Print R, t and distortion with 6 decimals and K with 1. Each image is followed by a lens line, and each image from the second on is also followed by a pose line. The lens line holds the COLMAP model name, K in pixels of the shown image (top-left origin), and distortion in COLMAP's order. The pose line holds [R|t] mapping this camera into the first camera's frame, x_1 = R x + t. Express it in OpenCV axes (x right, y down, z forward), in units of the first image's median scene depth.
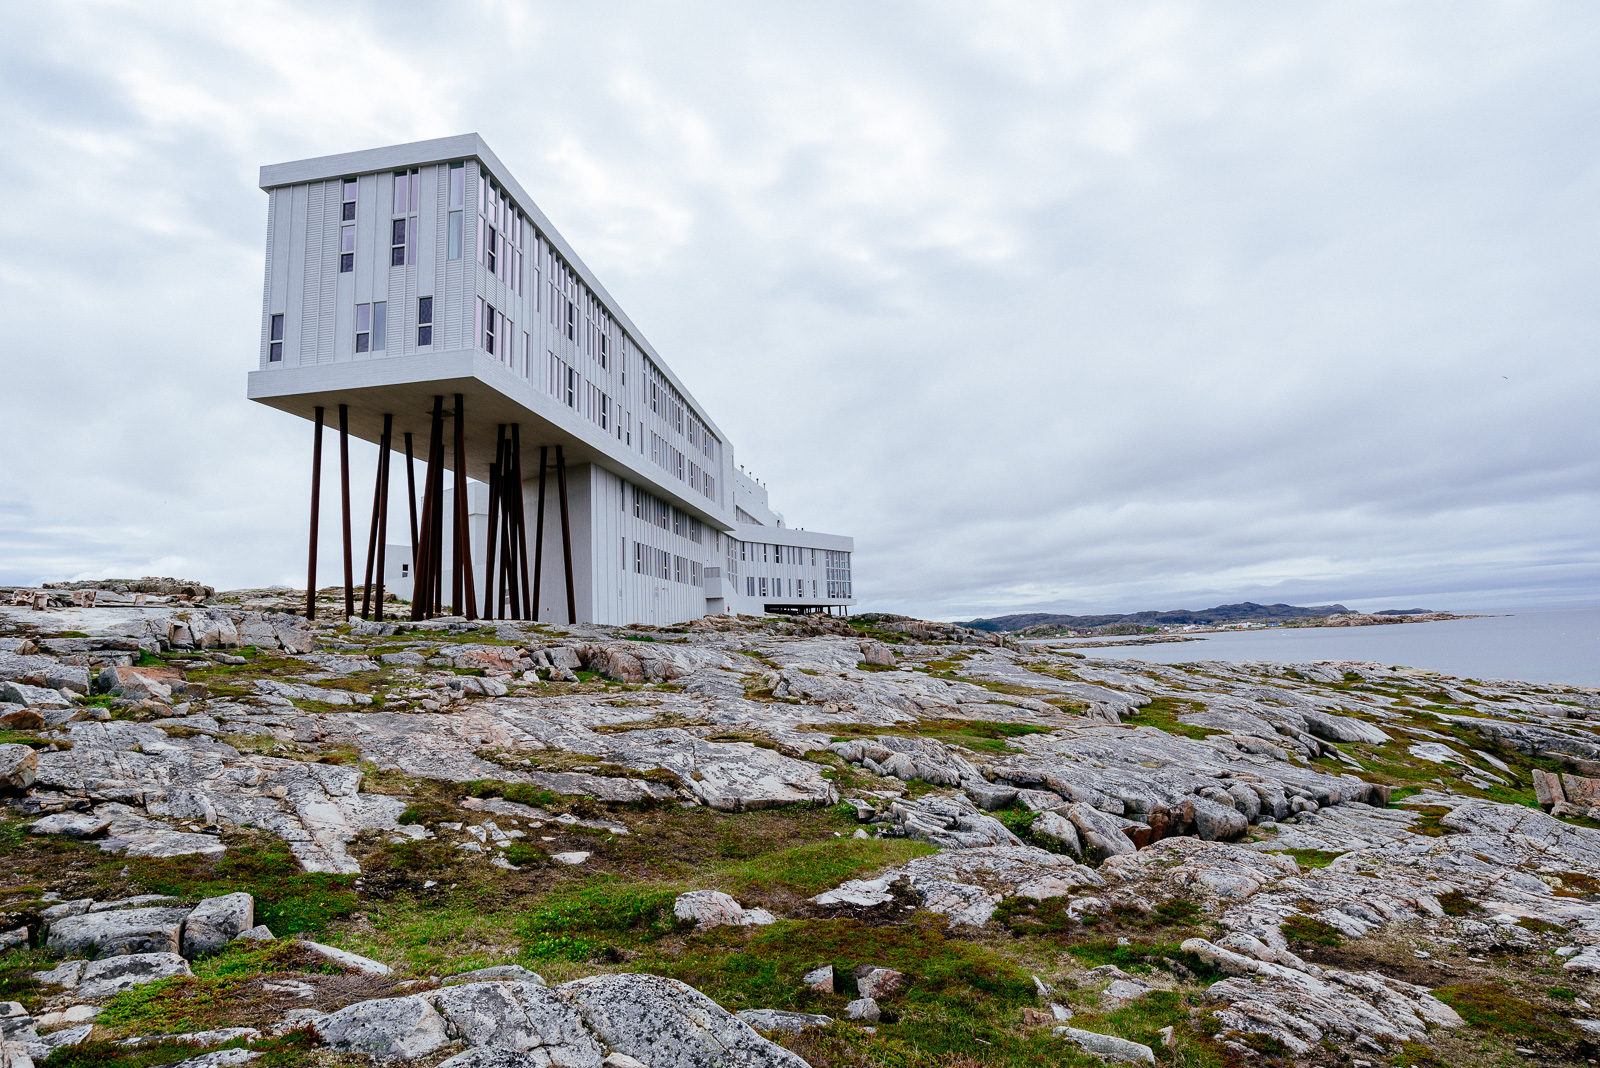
lens RADIAL K [[770.5, 0, 800.0], [0, 770.5, 534.0], [0, 0, 1]] dist [-0.030492, 0.000019]
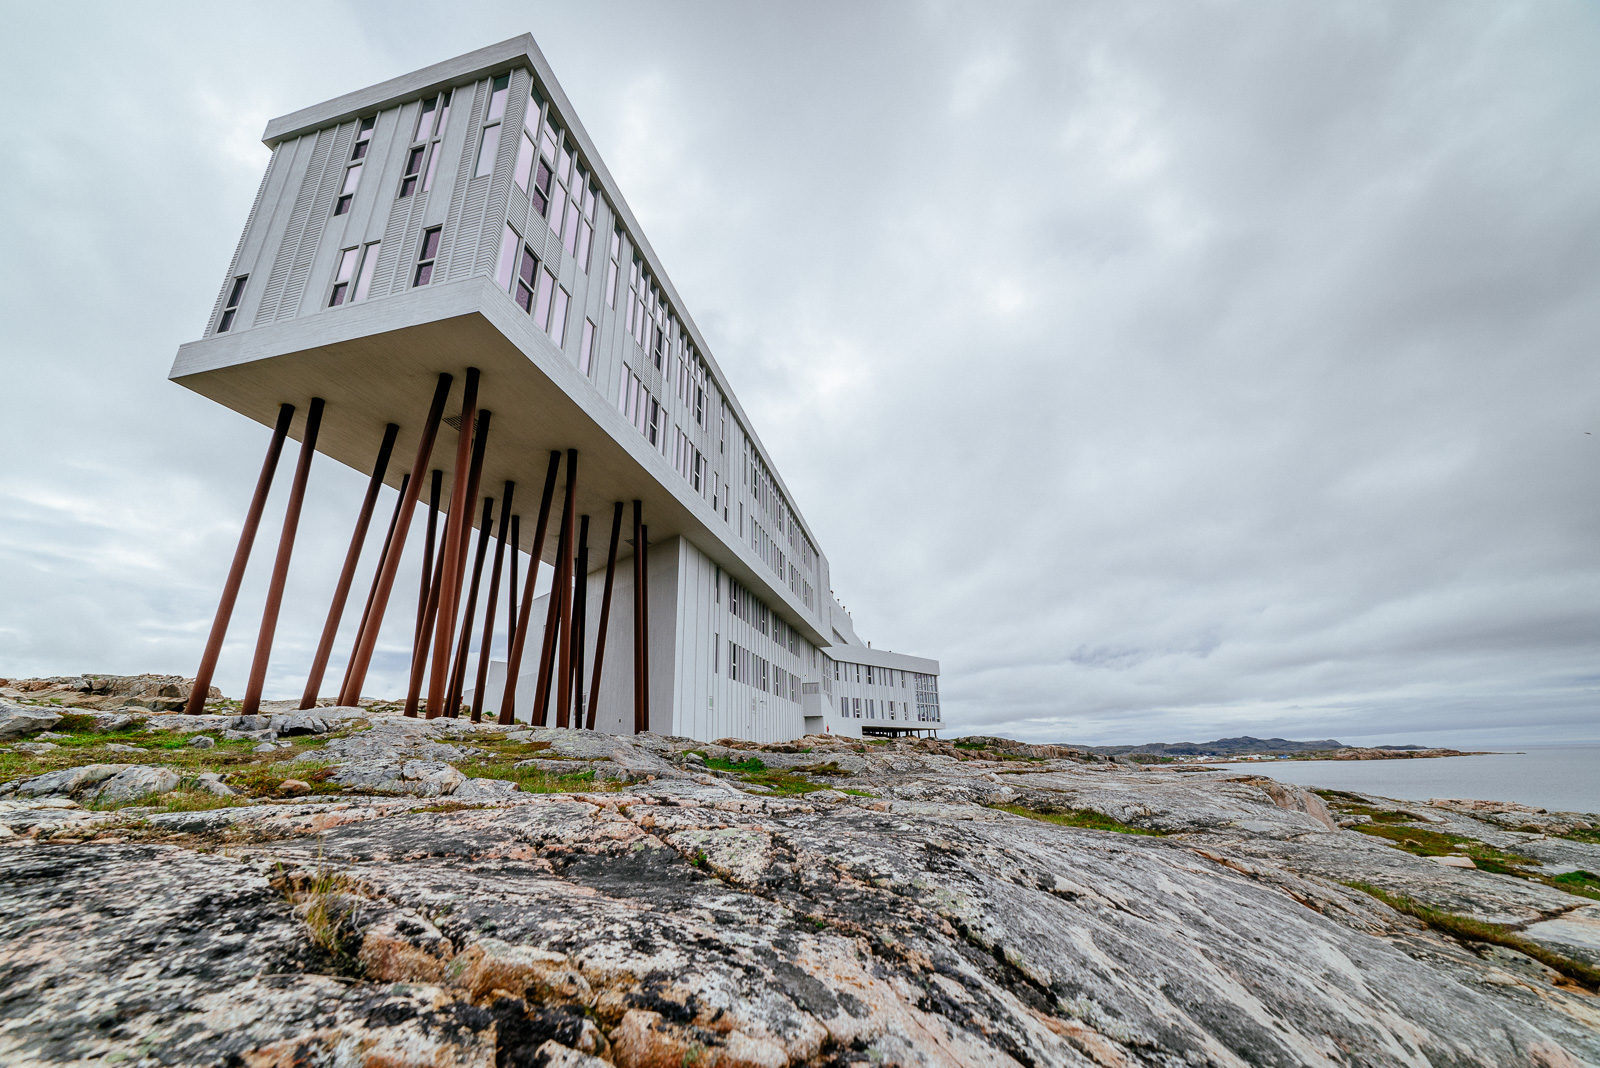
lens RADIAL K [[630.1, 0, 802.3], [0, 630.1, 540.1], [0, 0, 1]] dist [-0.015575, 0.009801]
pose [[0.994926, -0.018141, -0.098960, -0.063716], [-0.002303, 0.979246, -0.202660, 0.040422], [0.100583, 0.201860, 0.974236, 0.302319]]
